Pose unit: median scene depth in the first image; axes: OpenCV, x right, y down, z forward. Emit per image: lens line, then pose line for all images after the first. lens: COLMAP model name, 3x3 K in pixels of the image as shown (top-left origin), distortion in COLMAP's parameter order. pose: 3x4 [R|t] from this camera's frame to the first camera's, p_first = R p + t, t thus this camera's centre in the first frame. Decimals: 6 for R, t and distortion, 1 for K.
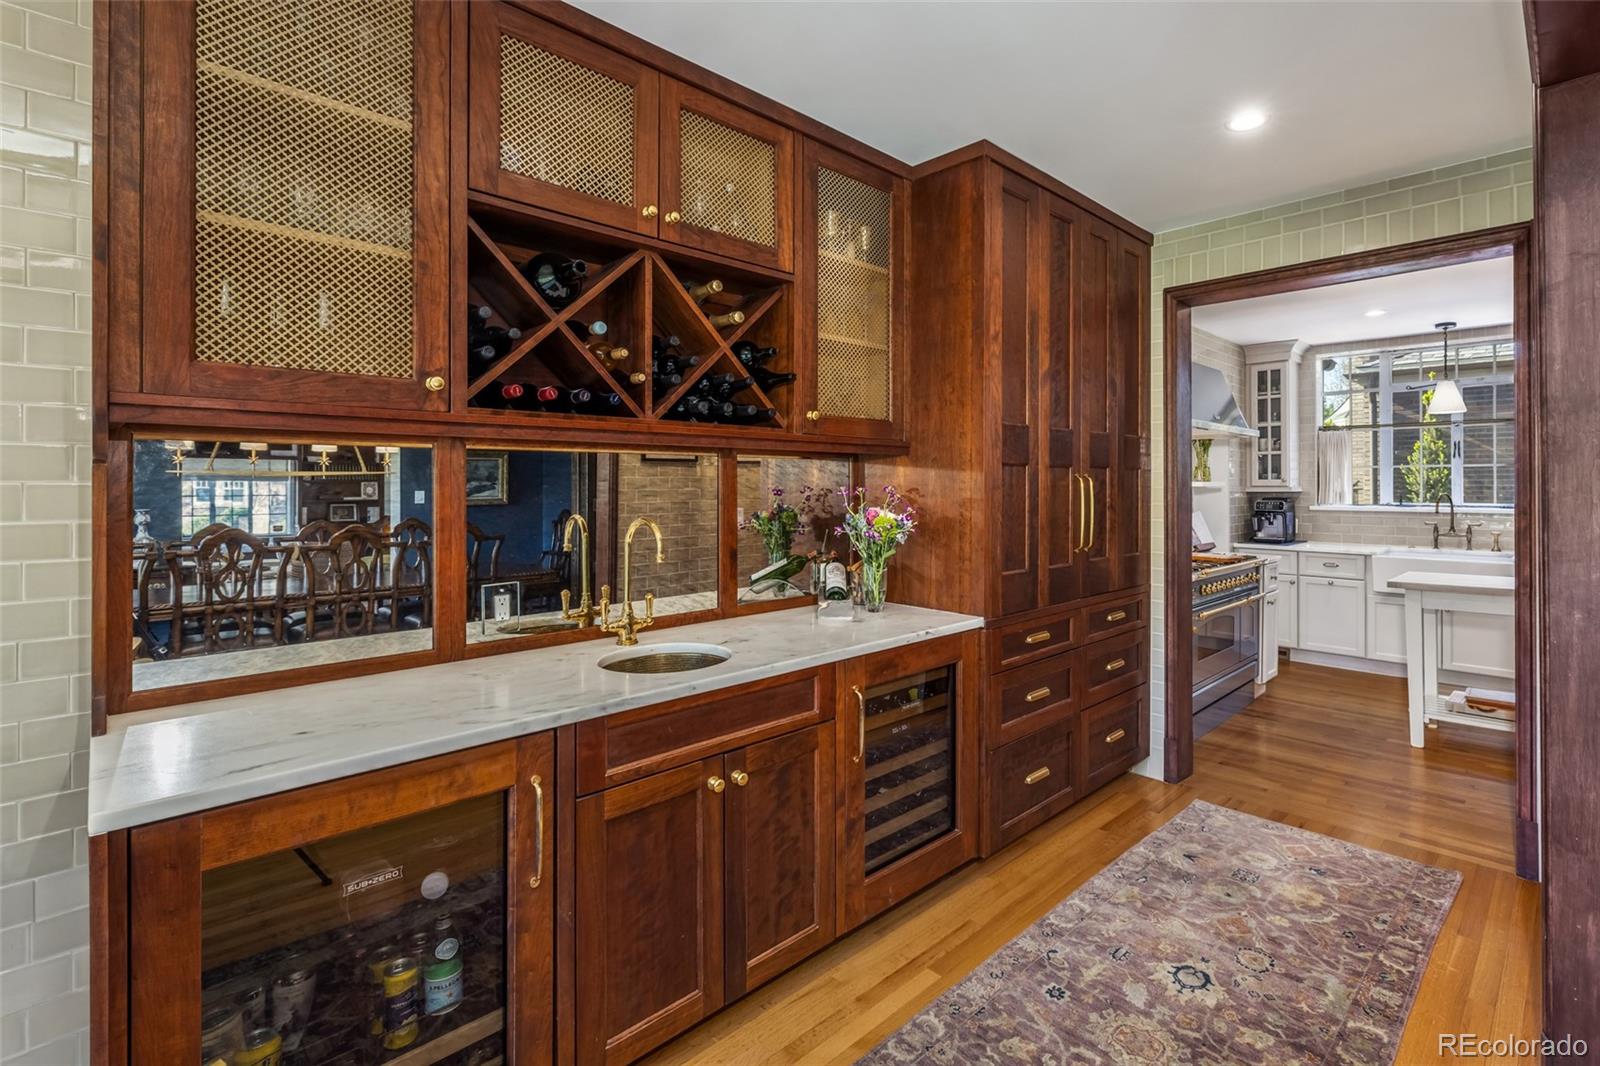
lens RADIAL K [[734.5, 0, 893.9], [0, 734.5, 478.4], [0, 0, 1]] dist [-0.002800, 0.000037]
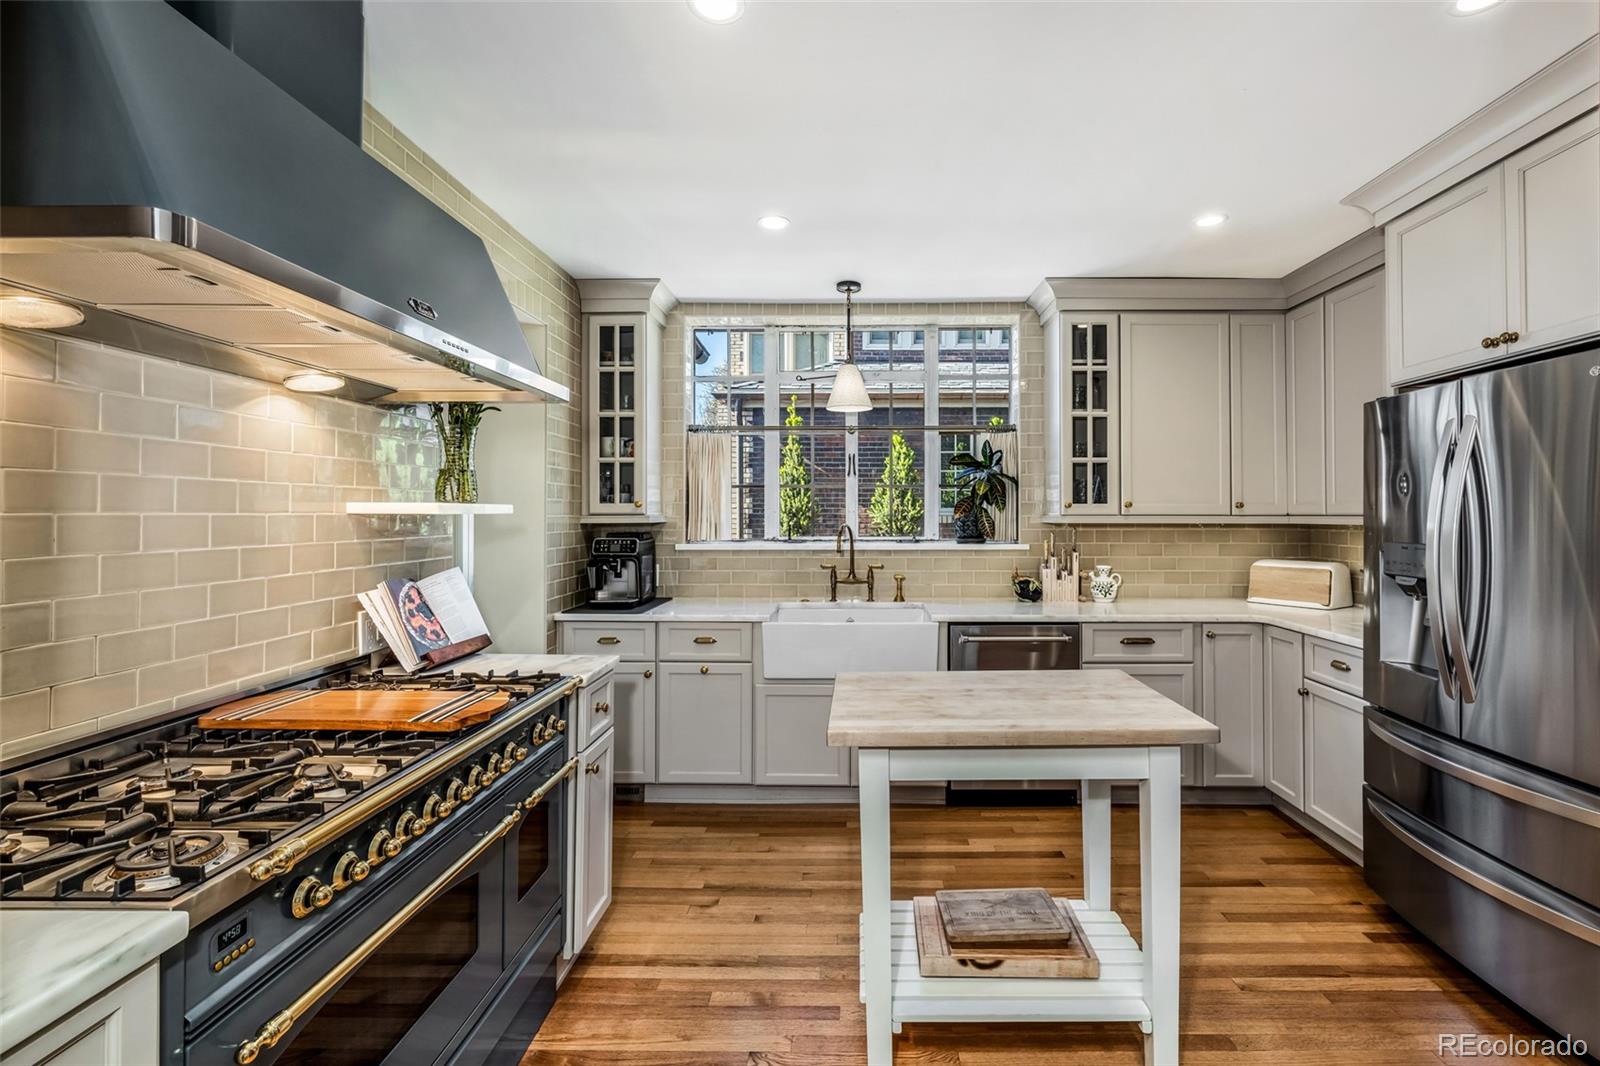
lens RADIAL K [[670.8, 0, 847.2], [0, 670.8, 510.0], [0, 0, 1]] dist [-0.007999, -0.000749]
pose [[0.722797, 0.004660, 0.691045, 0.748741], [-0.004778, 0.999987, -0.001746, 0.020385], [-0.691044, -0.002040, 0.722810, 1.309188]]
